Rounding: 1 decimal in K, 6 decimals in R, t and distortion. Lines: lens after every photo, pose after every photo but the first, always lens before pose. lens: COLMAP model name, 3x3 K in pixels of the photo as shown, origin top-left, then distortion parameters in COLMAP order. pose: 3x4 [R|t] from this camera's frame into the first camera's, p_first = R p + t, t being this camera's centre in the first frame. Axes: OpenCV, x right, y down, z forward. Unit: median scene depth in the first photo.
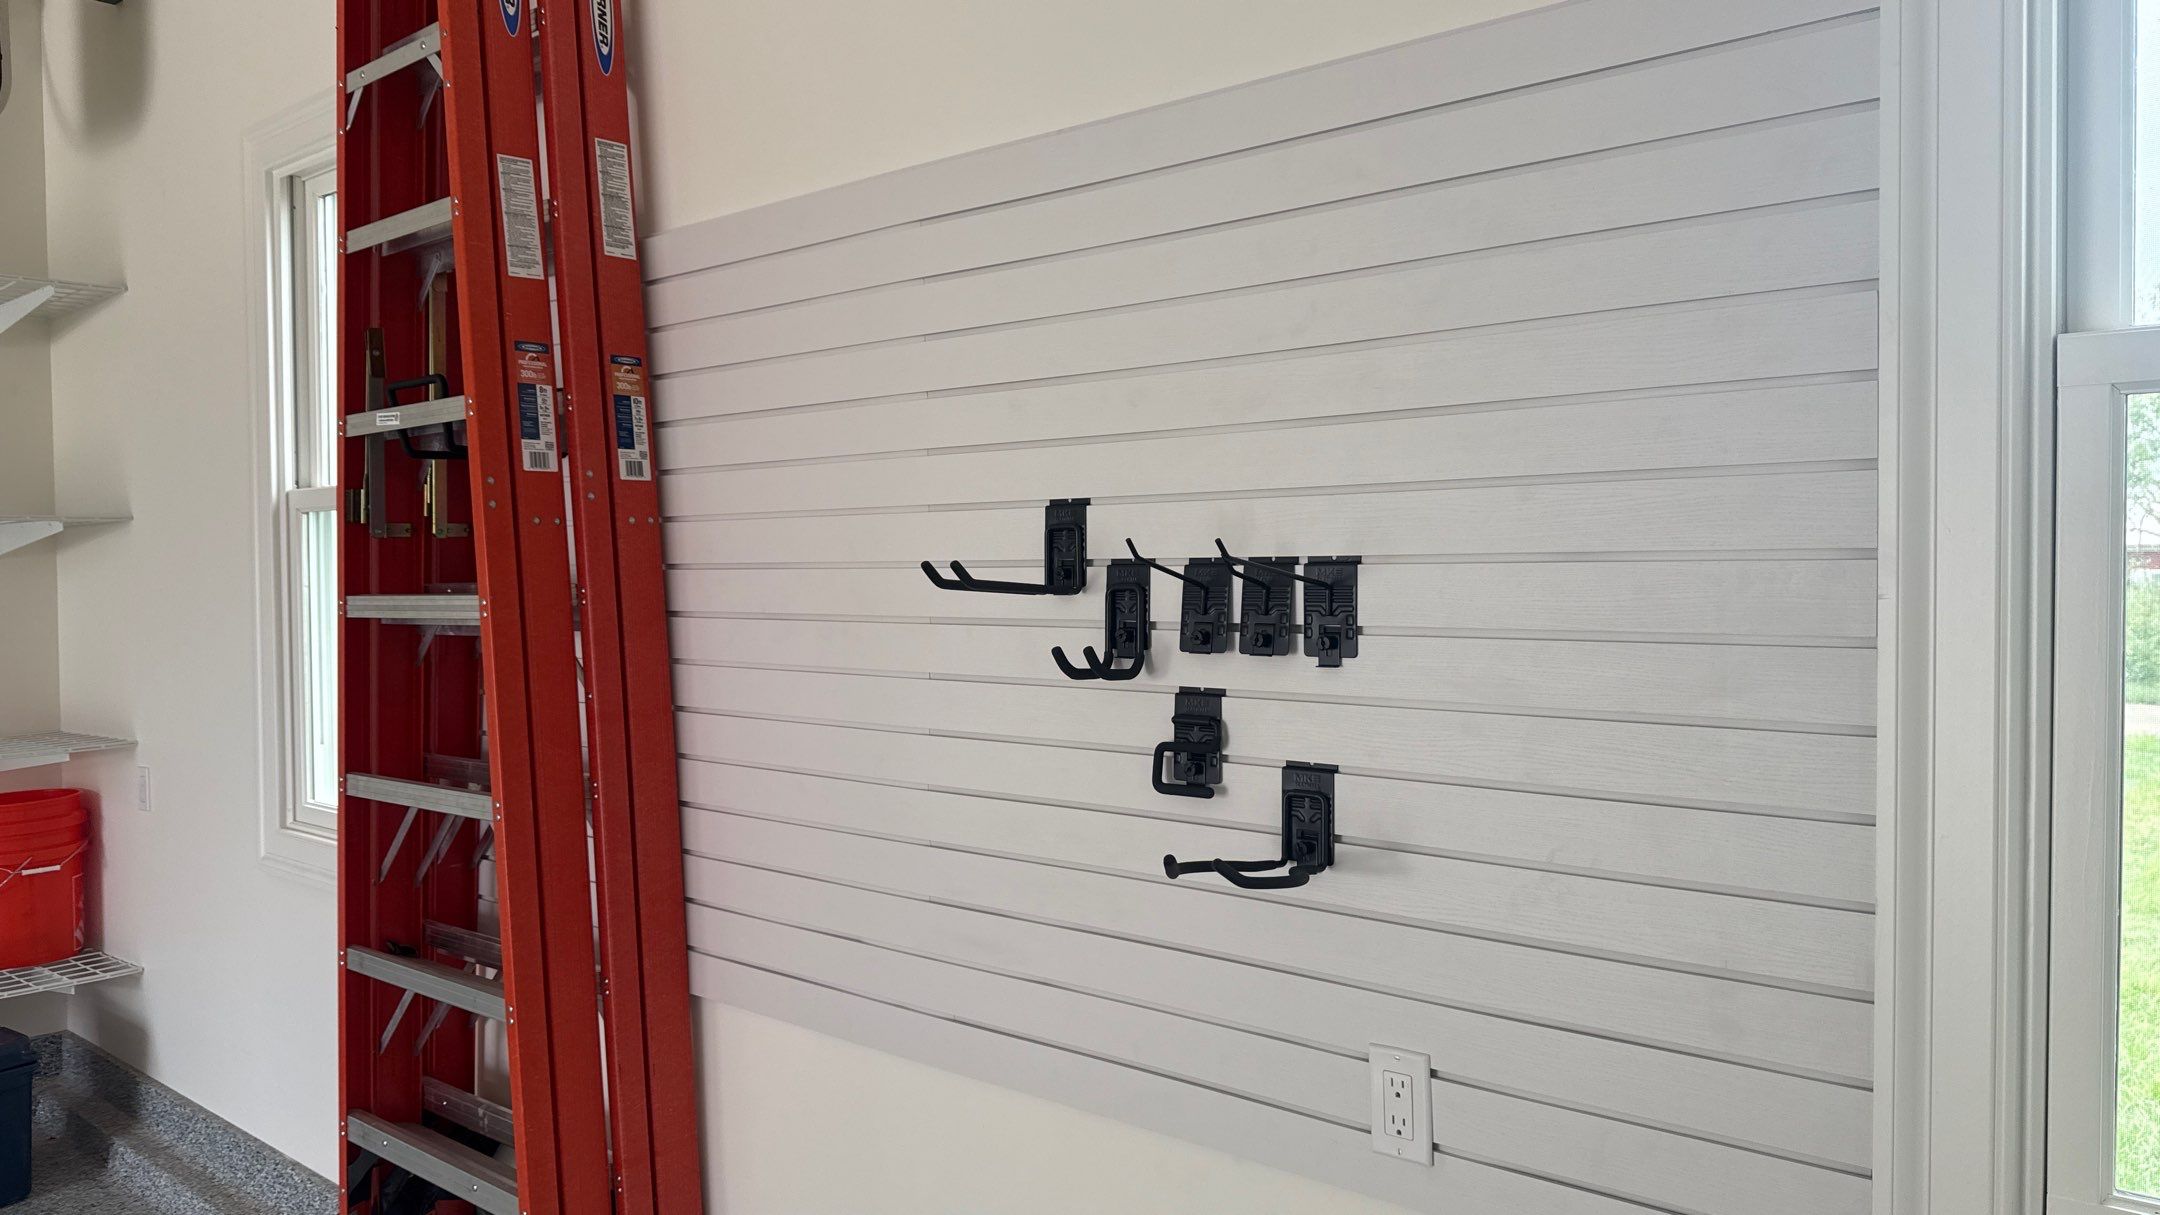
lens RADIAL K [[1541.3, 0, 1079.8], [0, 1541.3, 605.3], [0, 0, 1]] dist [0.004620, 0.000572]
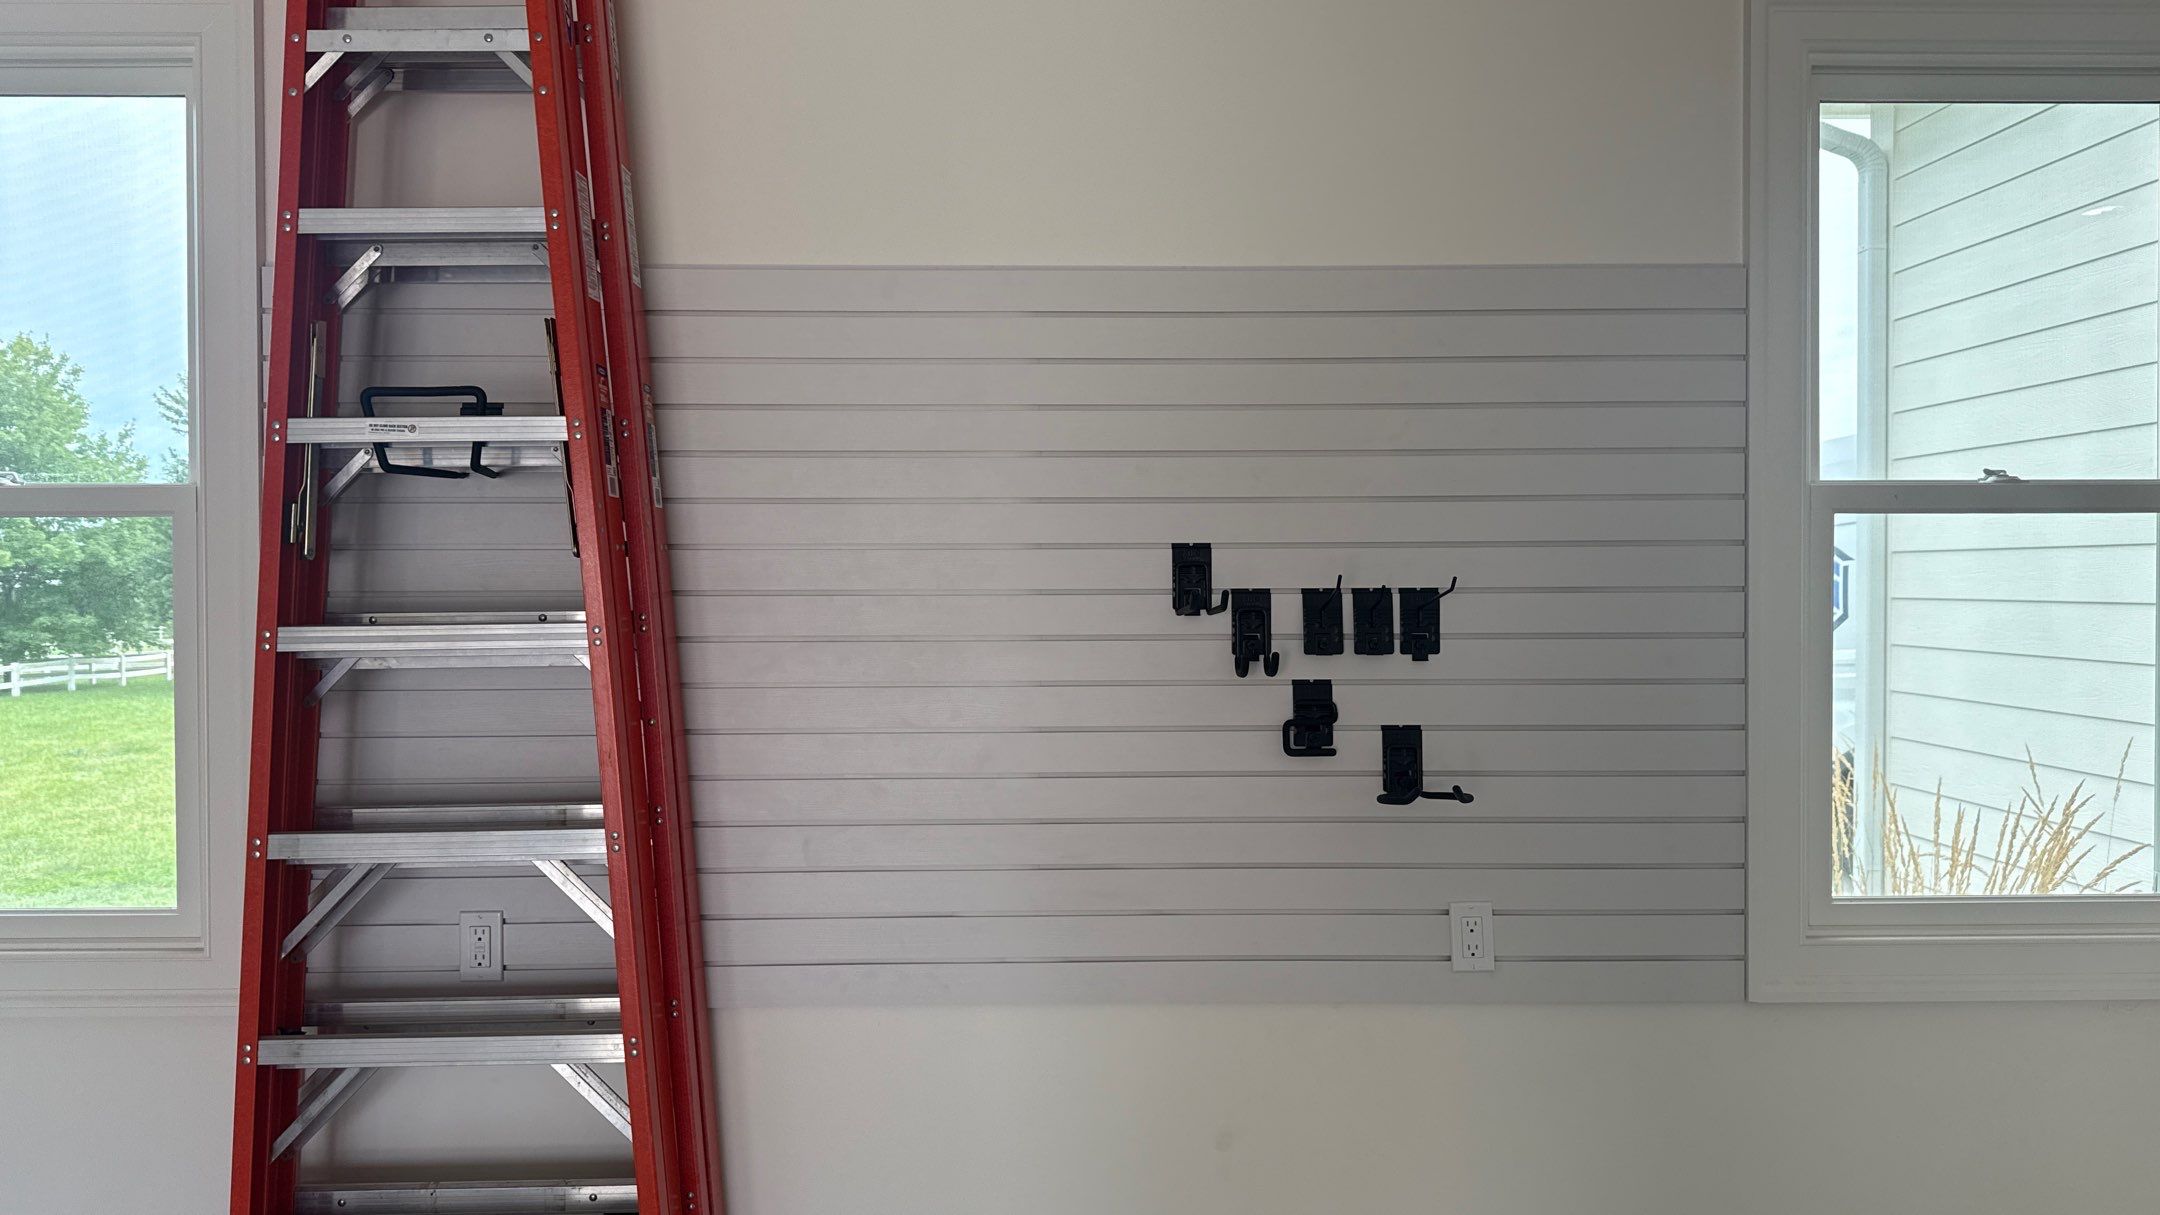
lens RADIAL K [[1541.3, 0, 1078.9], [0, 1541.3, 604.9], [0, 0, 1]] dist [0.004620, 0.000572]
pose [[0.738247, -0.001866, 0.674528, -1.058937], [0.015675, 0.999774, -0.014390, 0.001301], [-0.674349, 0.021197, 0.738109, 0.093836]]
